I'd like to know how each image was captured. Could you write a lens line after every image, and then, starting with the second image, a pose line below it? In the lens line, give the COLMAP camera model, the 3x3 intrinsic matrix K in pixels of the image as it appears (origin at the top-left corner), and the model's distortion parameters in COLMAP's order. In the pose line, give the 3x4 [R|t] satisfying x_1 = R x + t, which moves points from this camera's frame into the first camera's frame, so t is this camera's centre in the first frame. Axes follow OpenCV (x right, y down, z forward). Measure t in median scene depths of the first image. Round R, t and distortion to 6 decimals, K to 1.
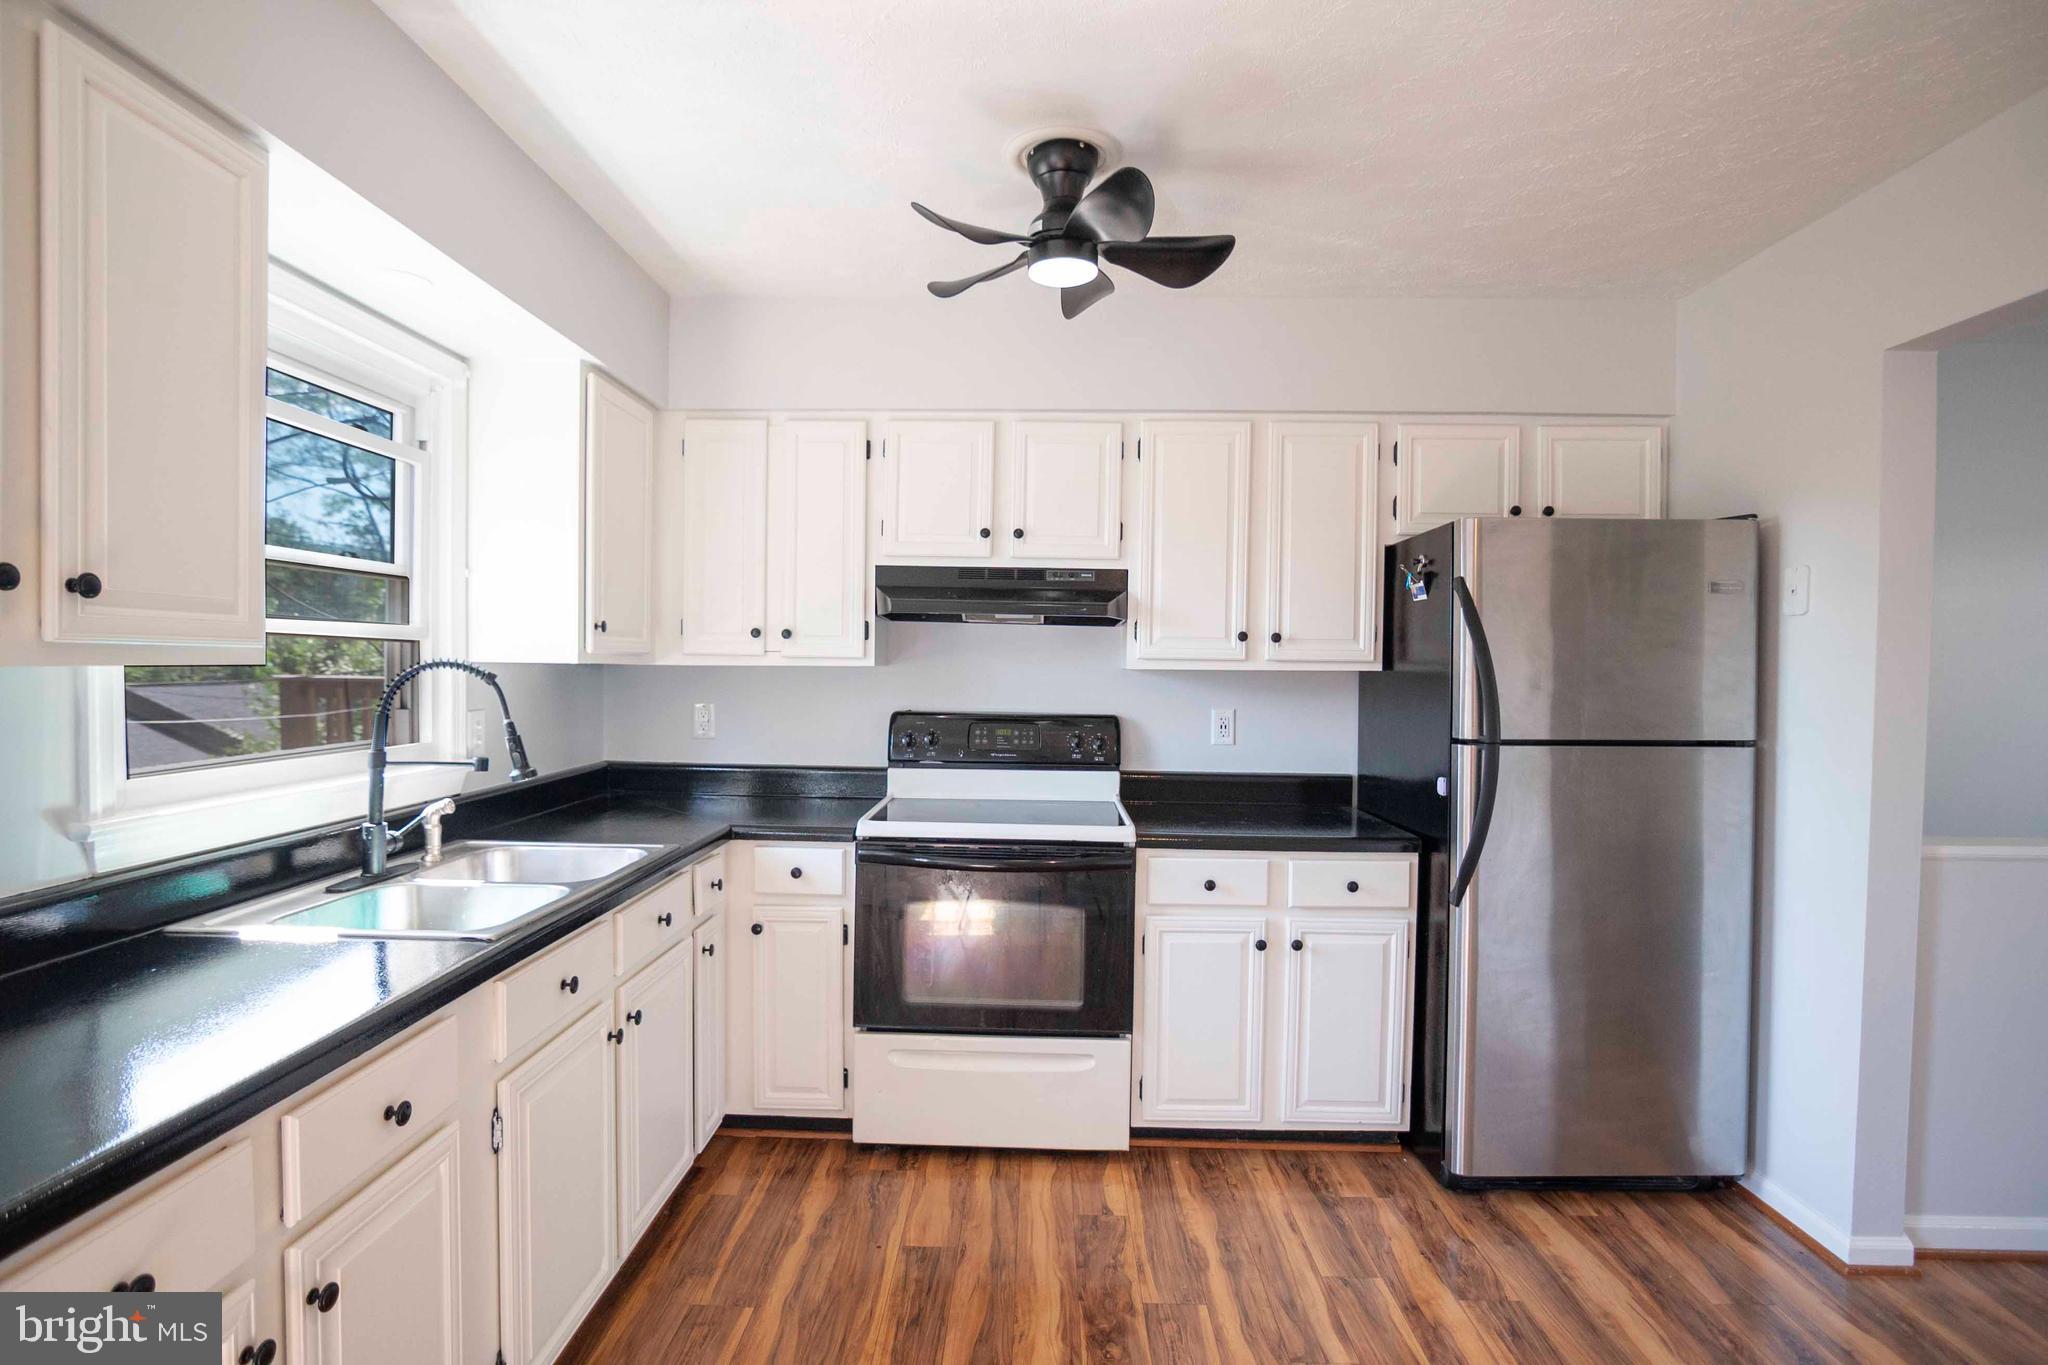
lens RADIAL K [[1006.9, 0, 1009.0], [0, 1006.9, 694.1], [0, 0, 1]] dist [-0.027755, 0.009093]
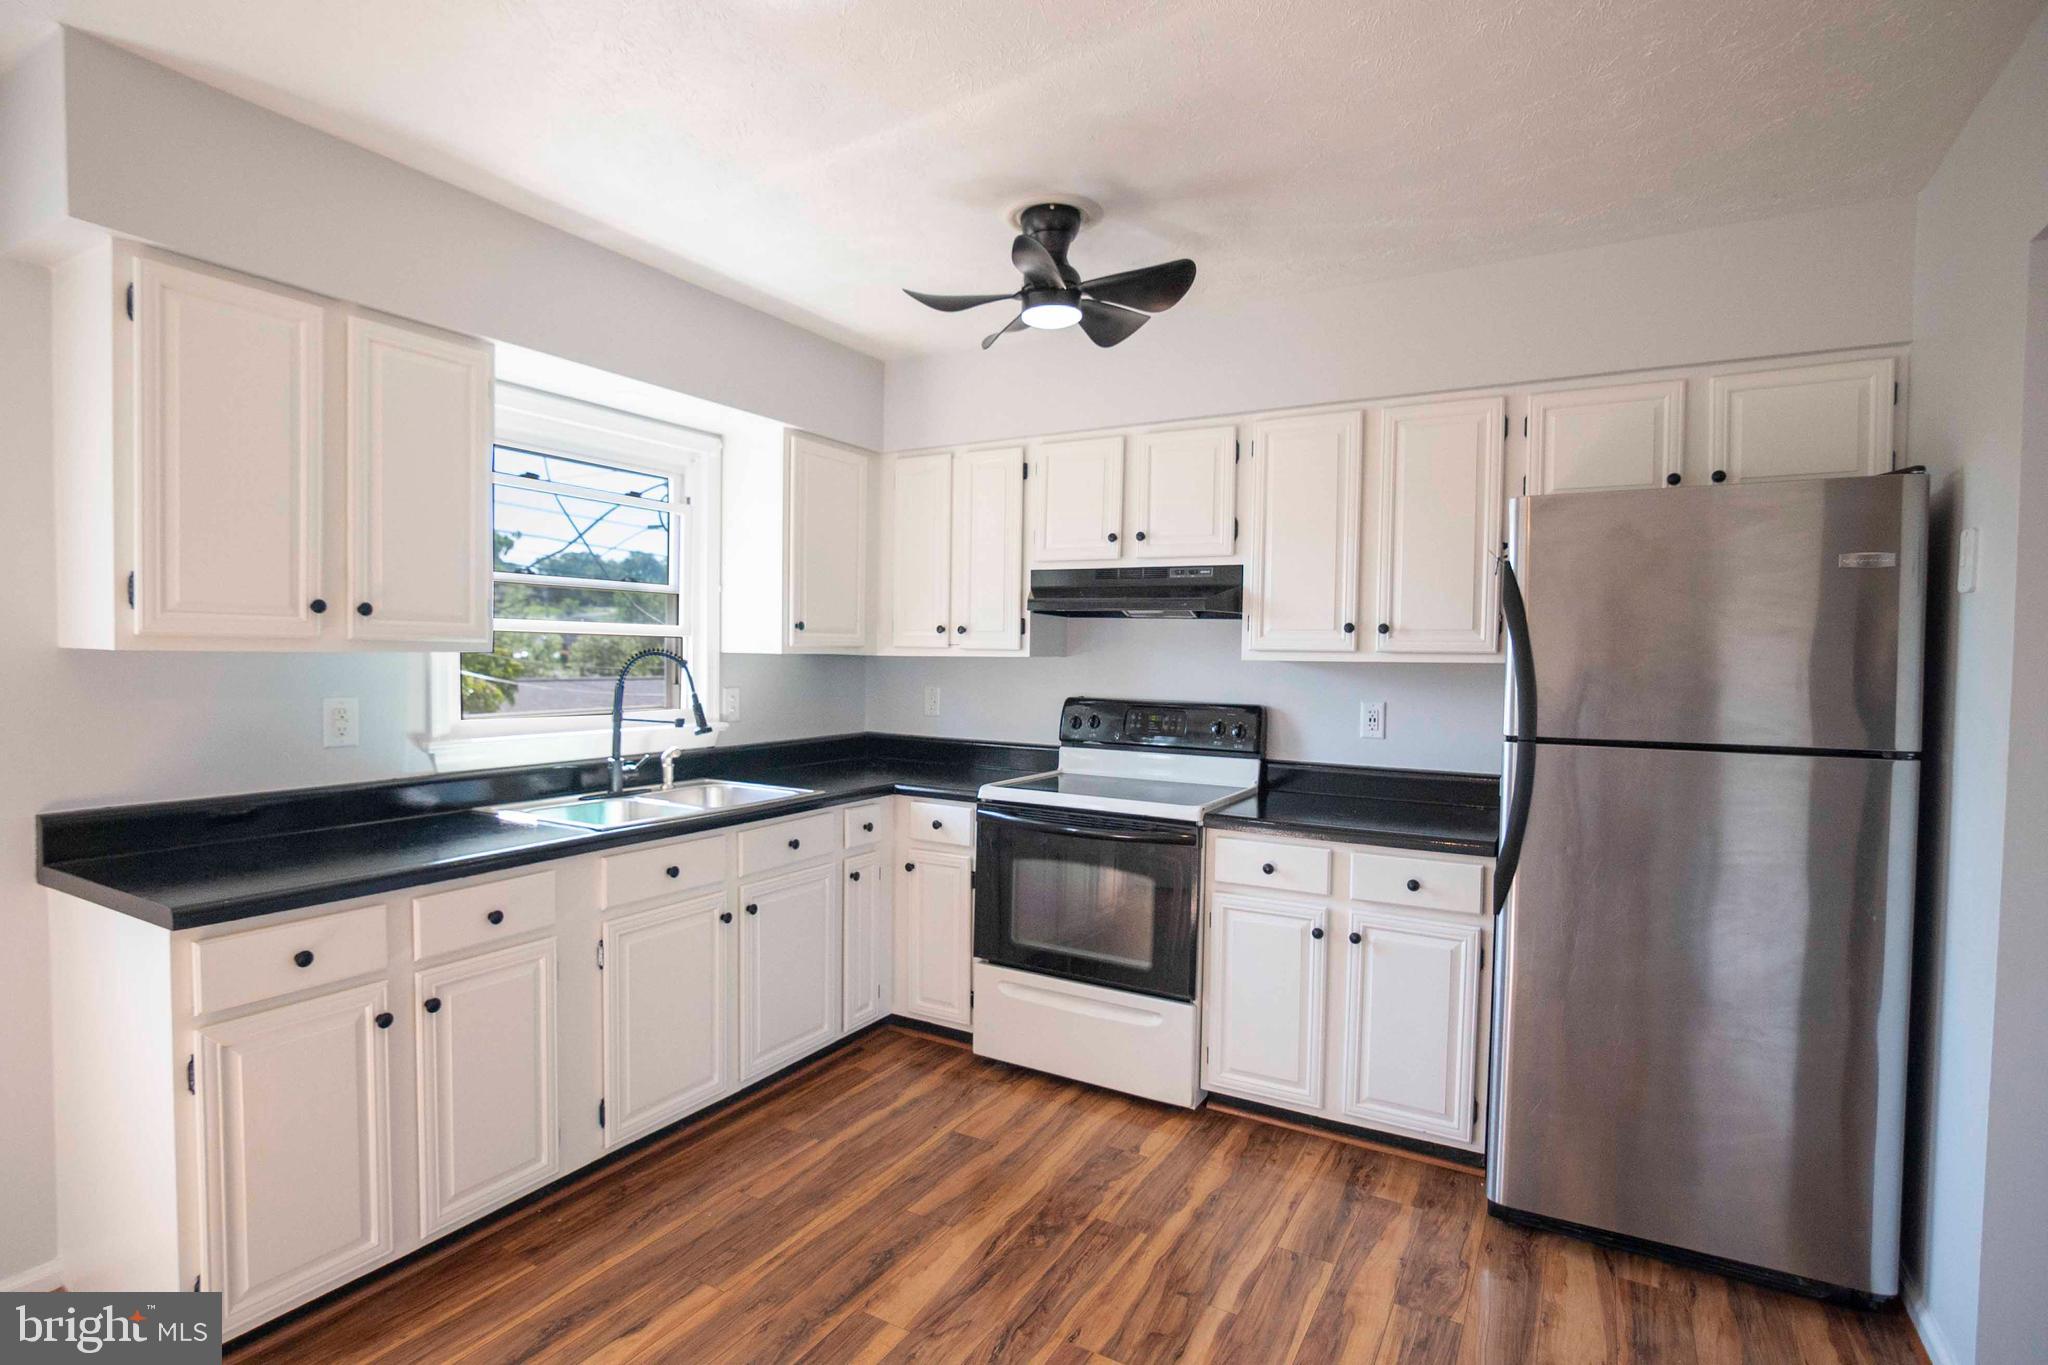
lens RADIAL K [[1006.9, 0, 1011.4], [0, 1006.9, 692.1], [0, 0, 1]] dist [-0.027755, 0.009093]
pose [[0.877456, 0.018869, -0.479285, 0.457717], [-0.017283, 0.999821, 0.007721, 0.004970], [0.479345, 0.001509, 0.877625, -0.034075]]
